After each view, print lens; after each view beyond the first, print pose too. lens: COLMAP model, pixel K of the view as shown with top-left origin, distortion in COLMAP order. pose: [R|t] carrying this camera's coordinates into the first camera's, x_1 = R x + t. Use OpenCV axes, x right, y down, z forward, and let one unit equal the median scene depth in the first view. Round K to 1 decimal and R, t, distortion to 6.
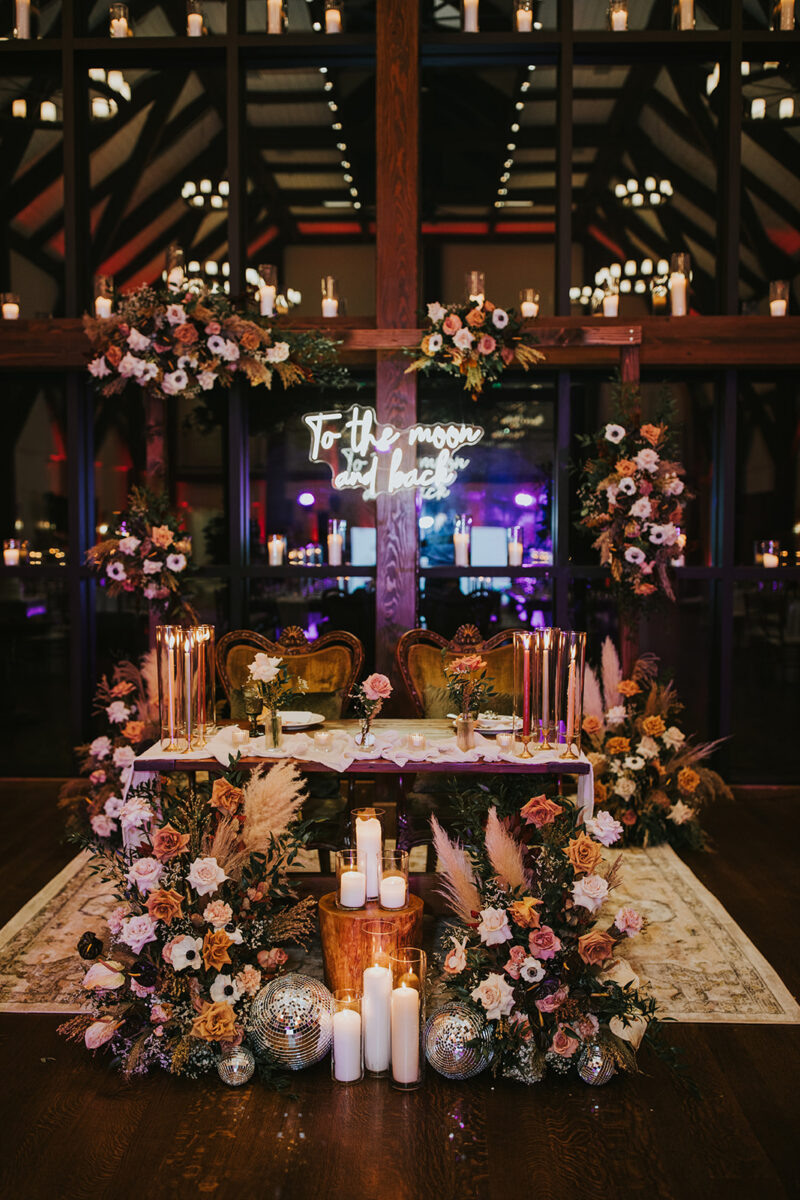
lens RADIAL K [[1165.0, 0, 400.0], [0, 1165.0, 600.0], [0, 0, 1]] dist [-0.012791, -0.028639]
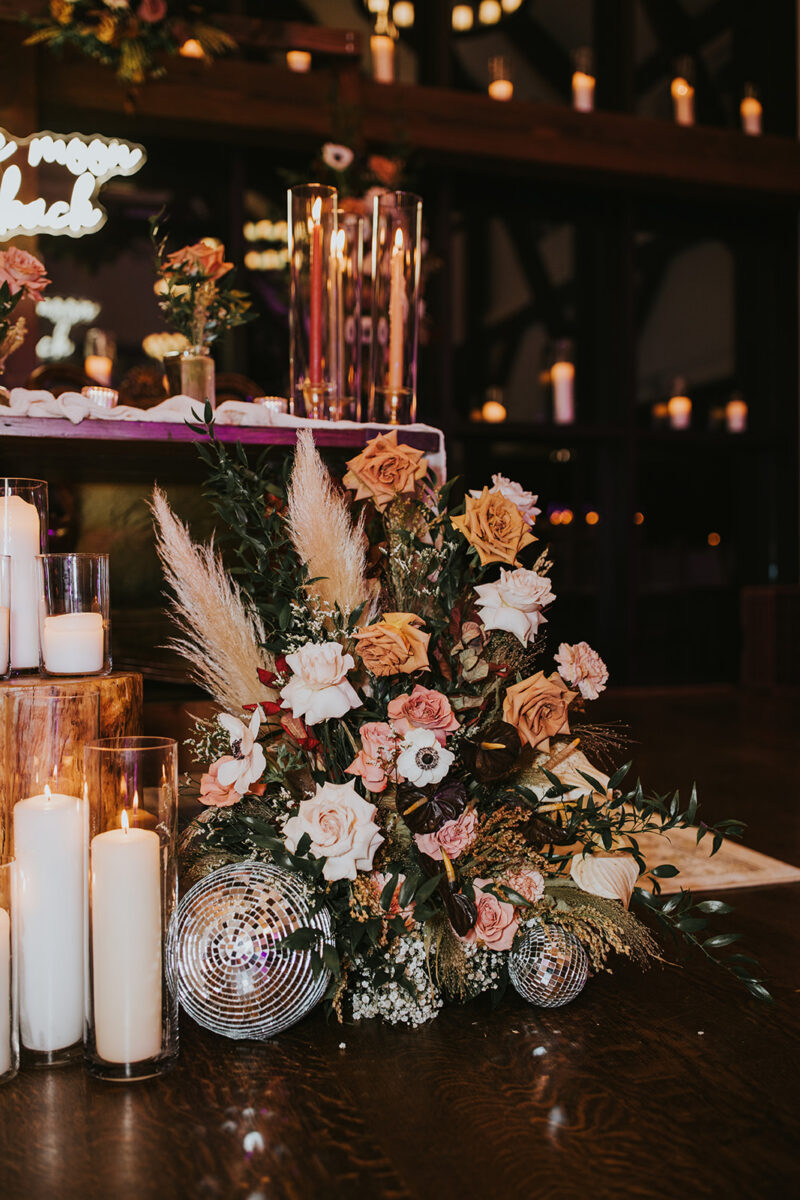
lens RADIAL K [[1165.0, 0, 400.0], [0, 1165.0, 600.0], [0, 0, 1]] dist [-0.012791, -0.028639]
pose [[0.938924, -0.012357, 0.343903, -0.042036], [0.031051, 0.998321, -0.048904, 0.260596], [-0.342722, 0.056596, 0.937731, 0.545557]]
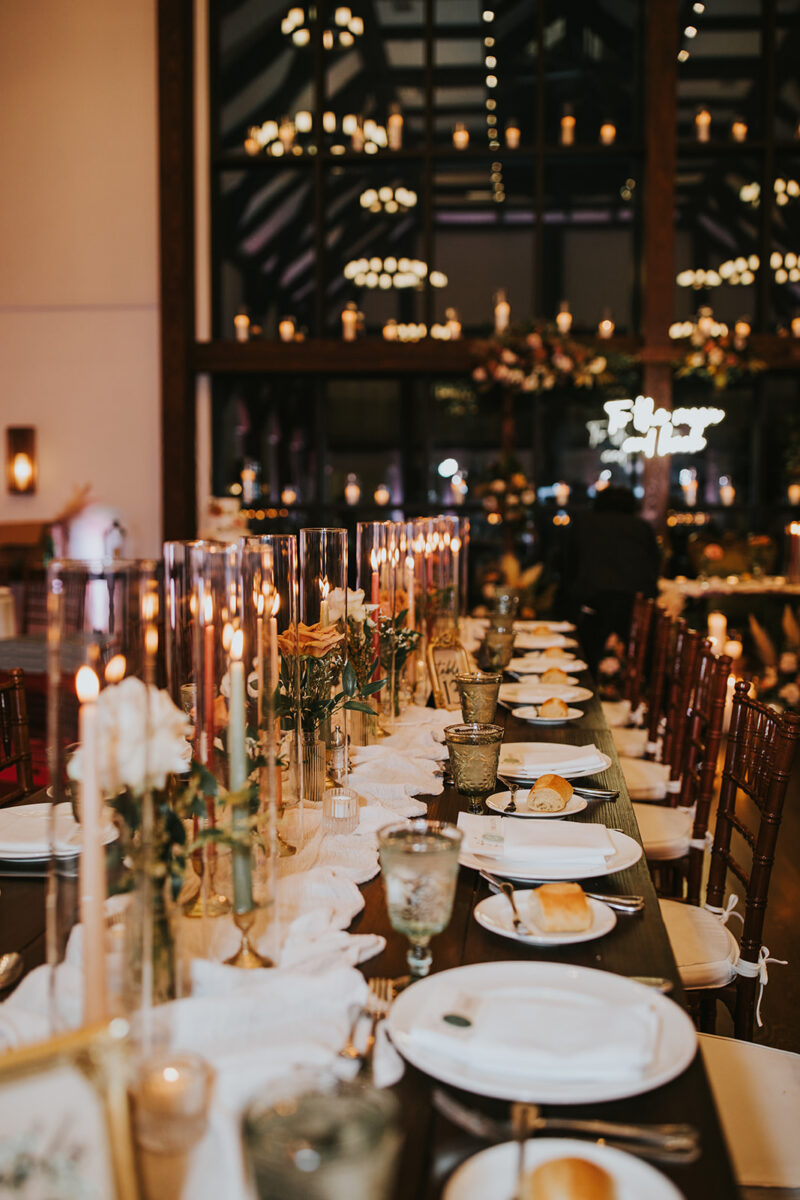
lens RADIAL K [[1210.6, 0, 400.5], [0, 1210.6, 637.9], [0, 0, 1]] dist [0.003710, 0.010433]
pose [[0.999204, 0.006715, -0.039310, -0.503389], [-0.004627, 0.998585, 0.052975, 0.121836], [0.039611, -0.052751, 0.997822, -1.126492]]
